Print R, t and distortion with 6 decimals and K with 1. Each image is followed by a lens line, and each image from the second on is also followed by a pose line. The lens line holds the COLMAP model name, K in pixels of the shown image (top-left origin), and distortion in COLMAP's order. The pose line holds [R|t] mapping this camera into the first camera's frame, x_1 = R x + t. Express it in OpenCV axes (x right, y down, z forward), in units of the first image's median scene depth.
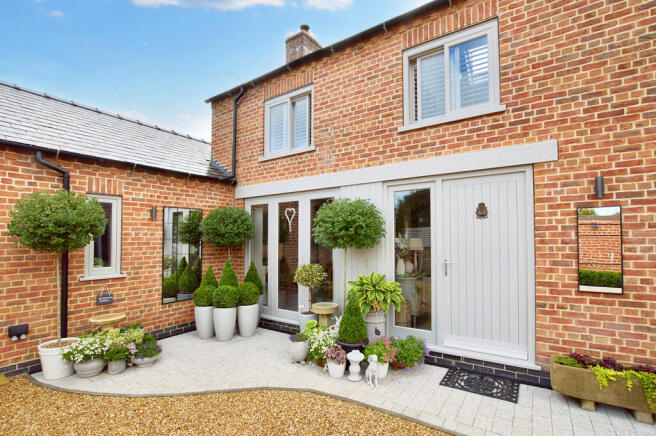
lens RADIAL K [[279.3, 0, 328.0], [0, 279.3, 218.0], [0, 0, 1]] dist [-0.001595, -0.000362]
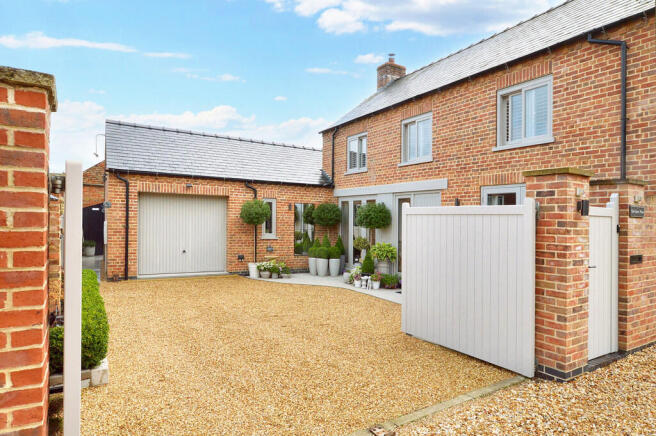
lens RADIAL K [[393.5, 0, 328.0], [0, 393.5, 218.0], [0, 0, 1]] dist [0.001041, -0.000028]
pose [[0.874524, 0.026638, -0.484251, 0.941757], [0.003834, 0.998080, 0.061827, -0.111212], [0.484968, -0.055926, 0.872742, -1.268222]]
